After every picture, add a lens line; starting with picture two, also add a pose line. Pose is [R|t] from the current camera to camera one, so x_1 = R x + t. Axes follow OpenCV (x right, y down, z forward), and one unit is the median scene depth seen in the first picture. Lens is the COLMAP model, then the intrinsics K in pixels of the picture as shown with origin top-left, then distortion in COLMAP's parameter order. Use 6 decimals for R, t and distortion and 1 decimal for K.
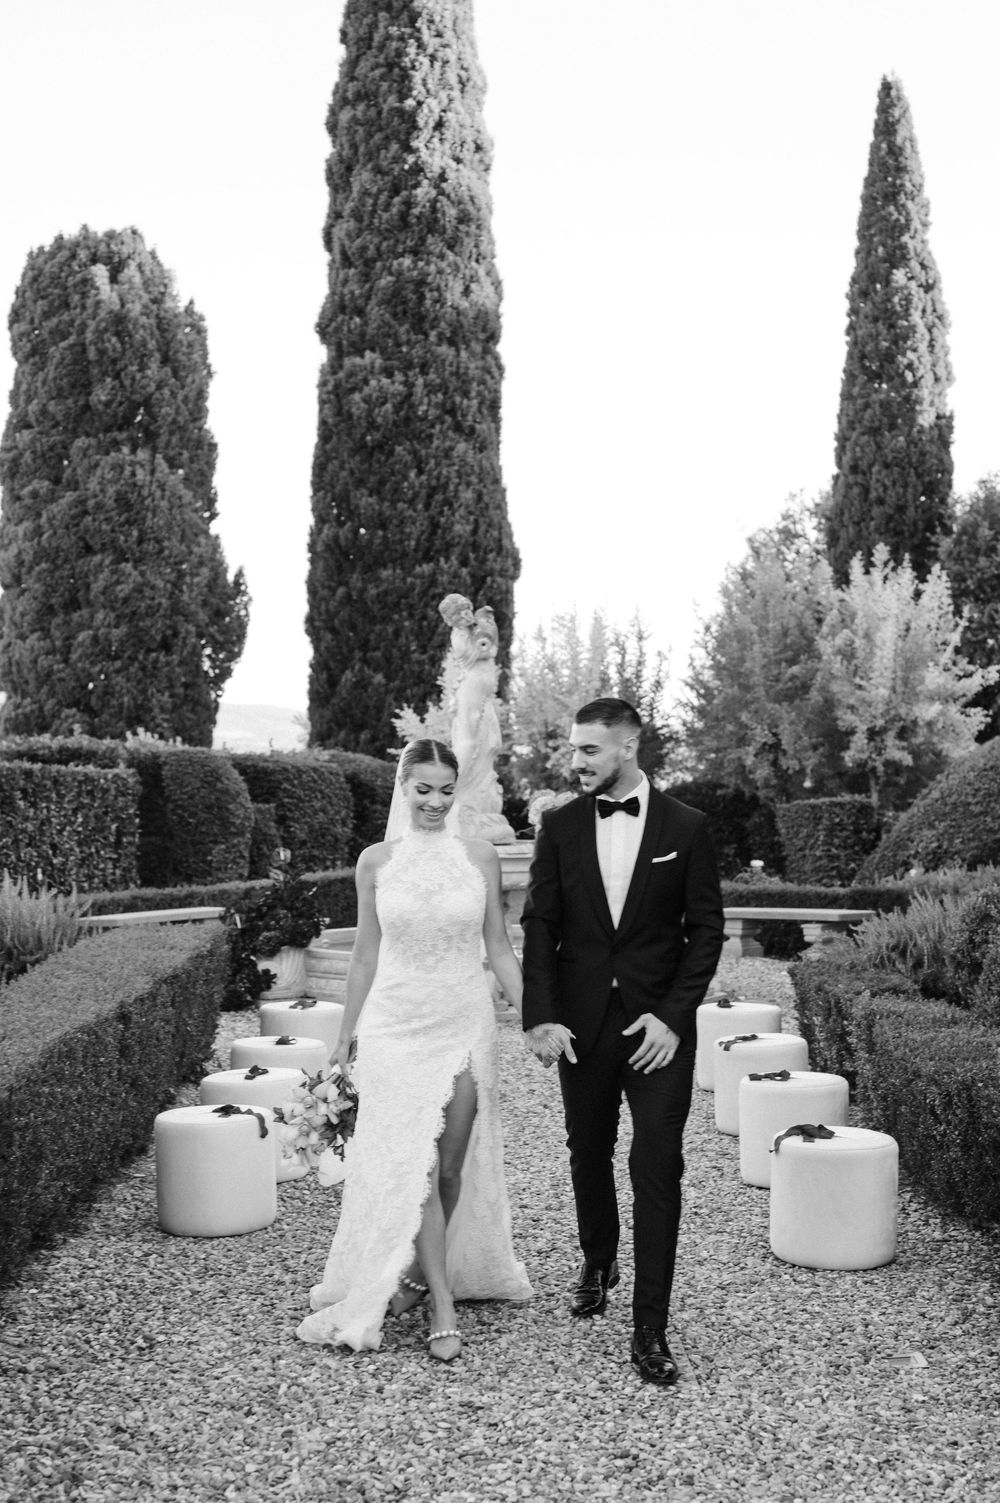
lens RADIAL K [[2157.9, 0, 501.6], [0, 2157.9, 797.5], [0, 0, 1]] dist [0.000443, 0.016906]
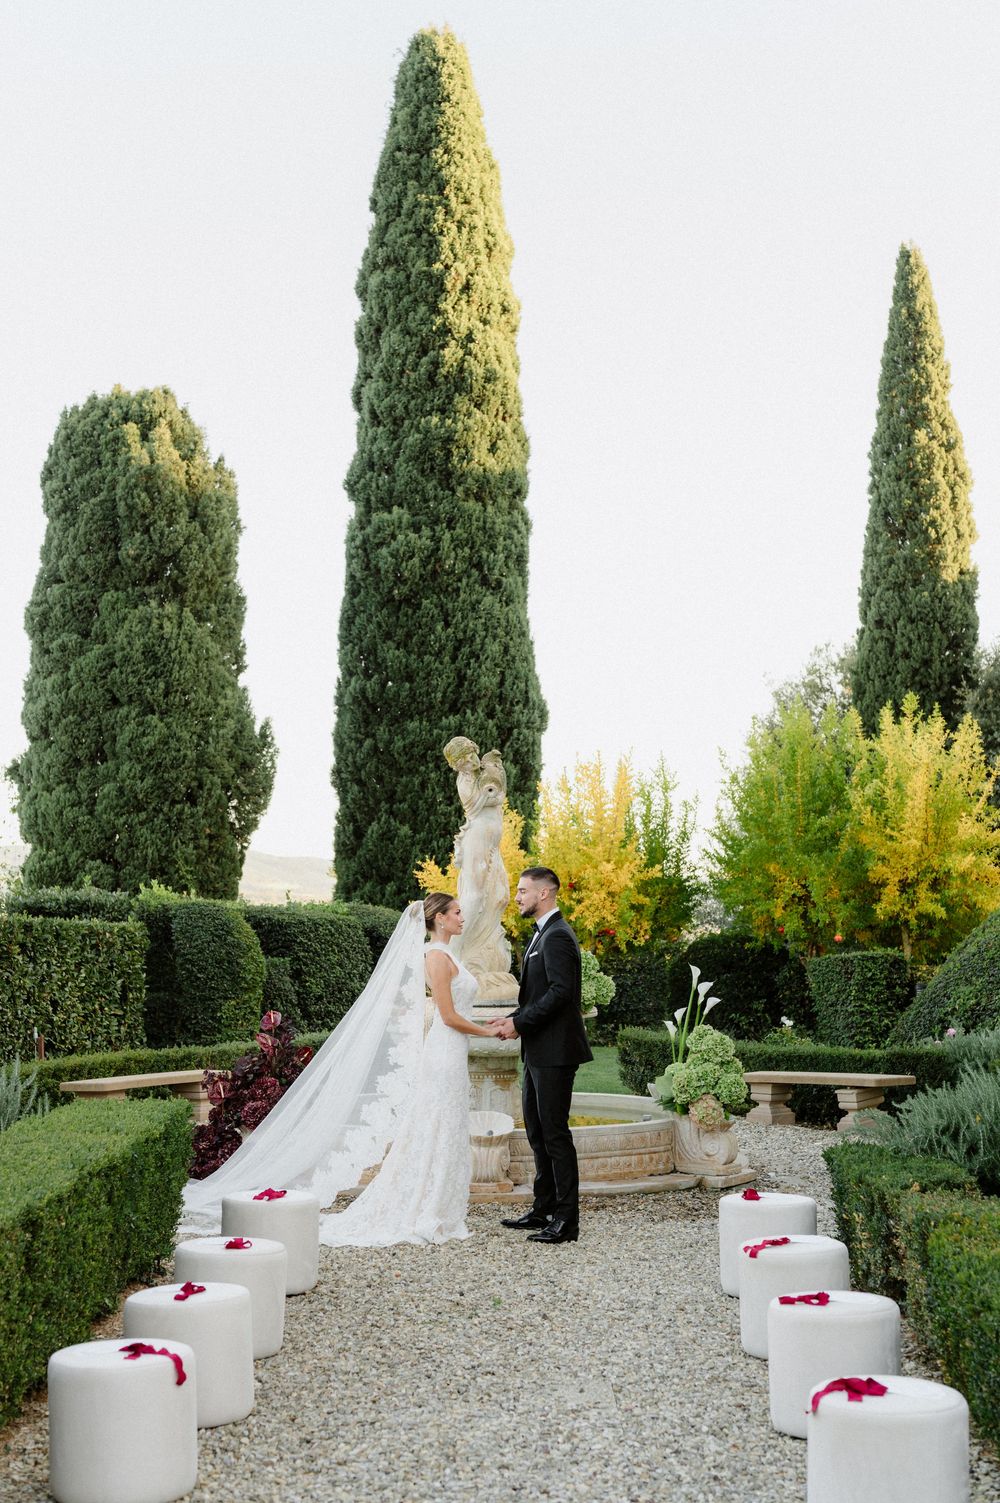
lens RADIAL K [[2096.5, 0, 493.7], [0, 2096.5, 776.3], [0, 0, 1]] dist [0.002095, -0.015552]
pose [[0.999788, -0.001199, -0.020537, 0.004253], [-0.000478, 0.996675, -0.081480, -0.001096], [0.020566, 0.081473, 0.996463, 0.035113]]
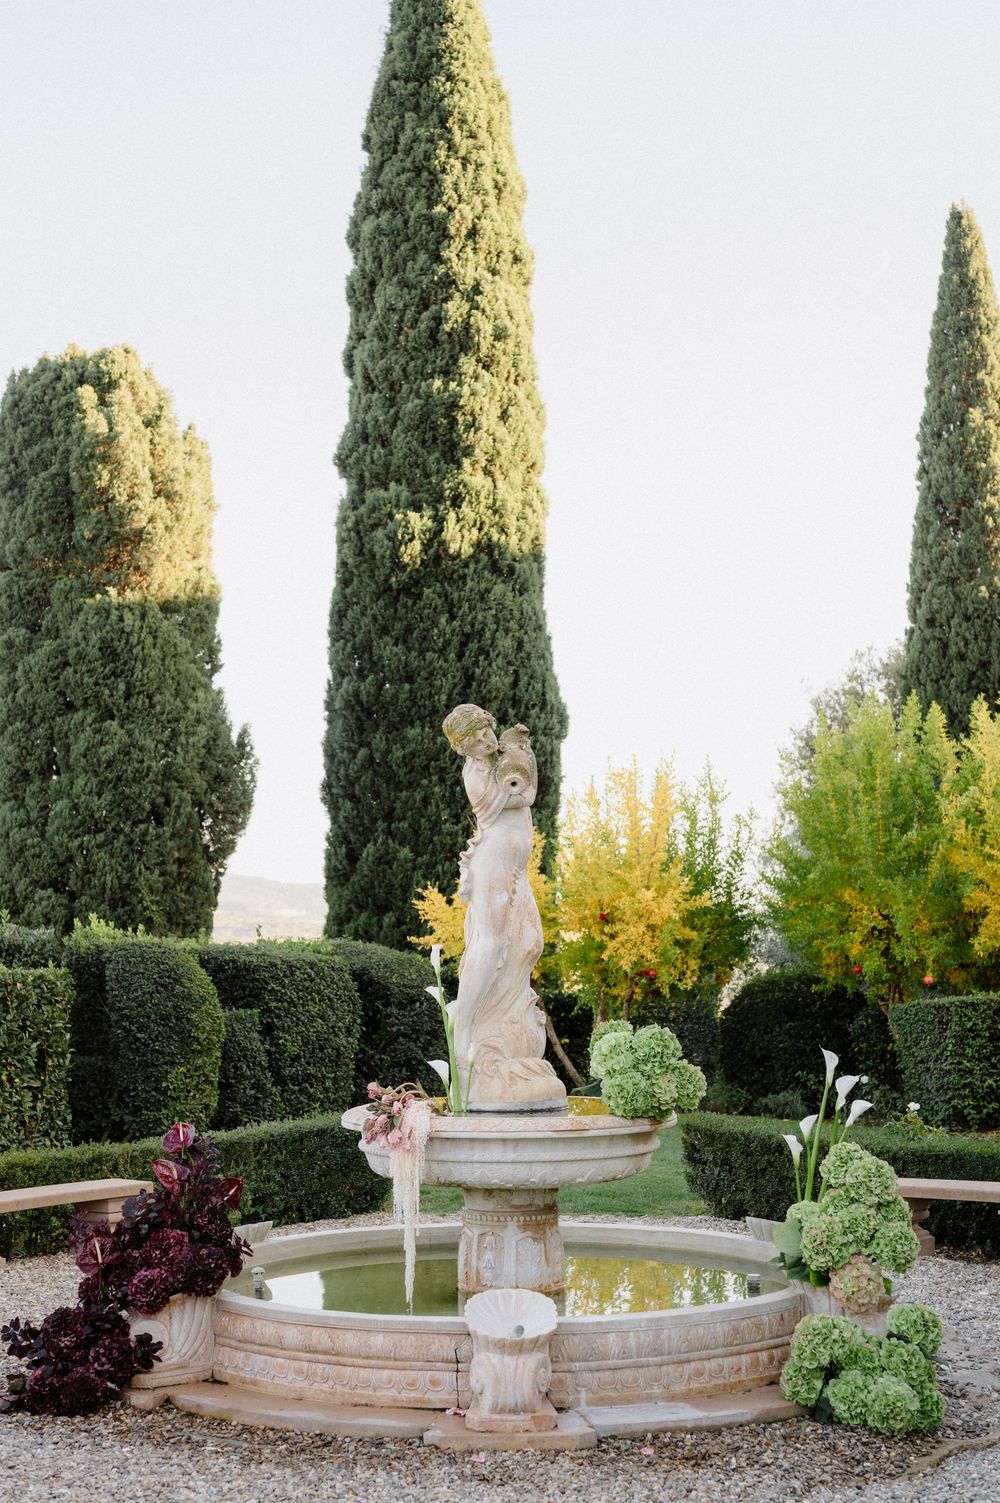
lens RADIAL K [[2157.9, 0, 501.6], [0, 2157.9, 797.5], [0, 0, 1]] dist [0.000443, 0.016906]
pose [[0.999757, -0.006466, -0.021091, 0.000424], [0.004708, 0.996591, -0.082364, -0.005887], [0.021552, 0.082245, 0.996379, 0.140460]]
